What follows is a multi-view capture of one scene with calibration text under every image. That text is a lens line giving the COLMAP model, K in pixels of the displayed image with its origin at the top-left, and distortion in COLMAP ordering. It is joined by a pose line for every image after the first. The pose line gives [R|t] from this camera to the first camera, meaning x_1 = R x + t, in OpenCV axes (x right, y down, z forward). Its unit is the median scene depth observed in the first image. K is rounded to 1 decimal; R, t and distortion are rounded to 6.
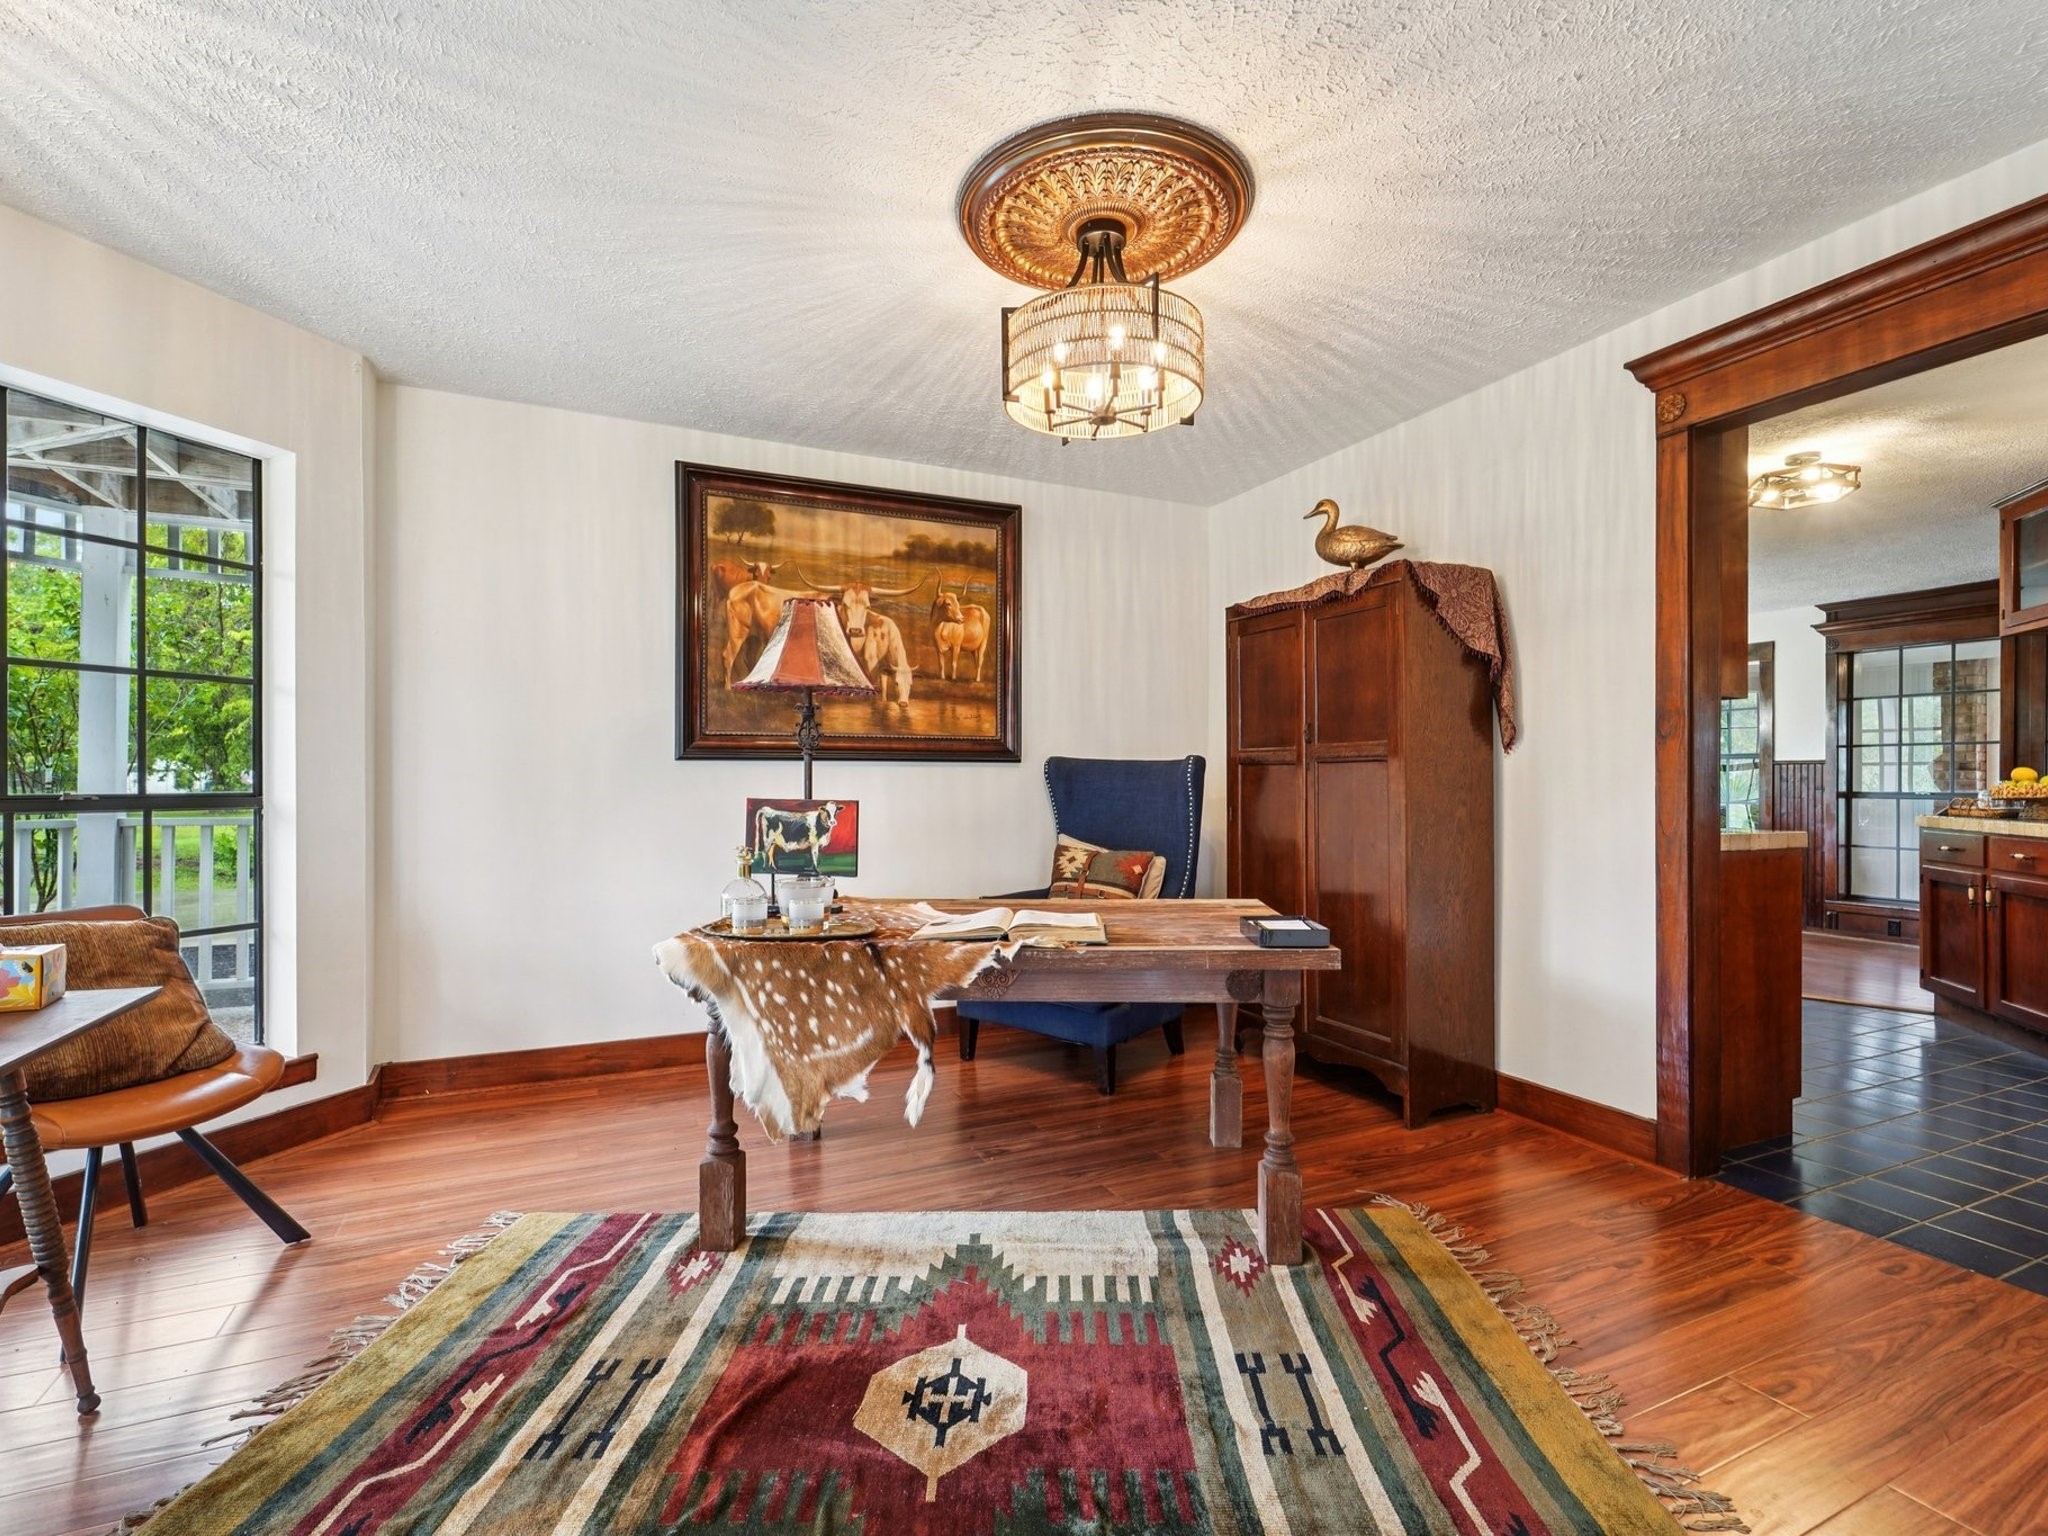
lens RADIAL K [[951.6, 0, 1022.8], [0, 951.6, 771.1], [0, 0, 1]] dist [-0.000328, 0.000642]
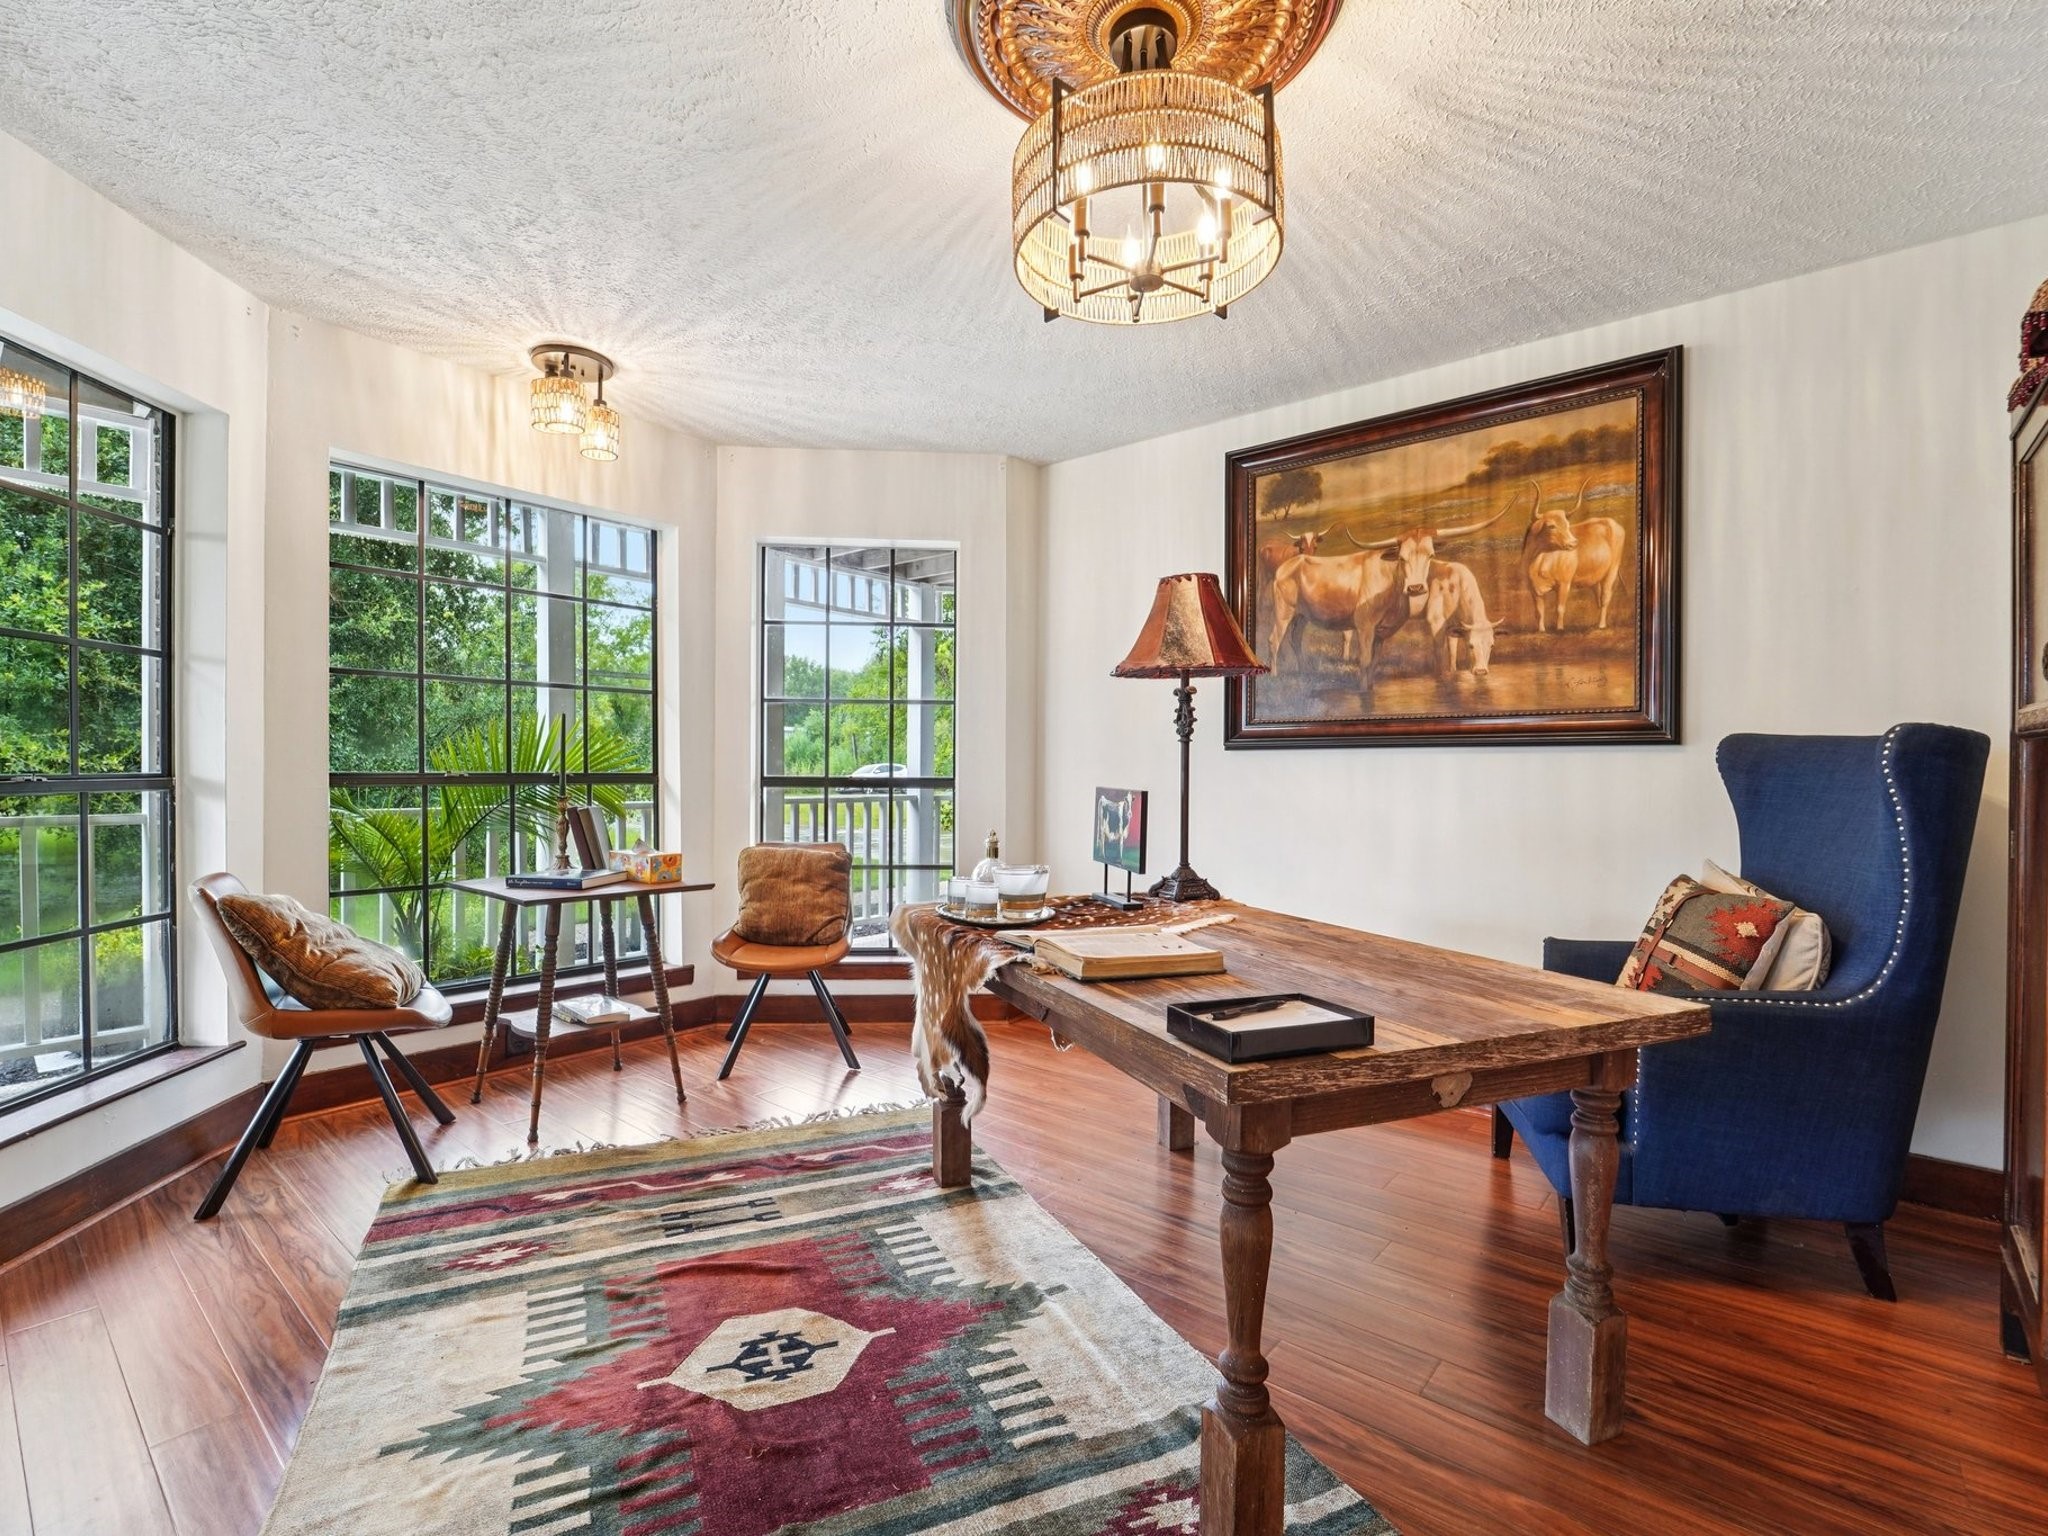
lens RADIAL K [[951.3, 0, 1026.5], [0, 951.3, 773.0], [0, 0, 1]] dist [-0.016277, -0.000124]
pose [[0.414508, 0.004440, -0.910035, 0.424397], [0.003326, 0.999974, 0.006394, 0.004933], [0.910040, -0.005677, 0.414483, 0.356418]]
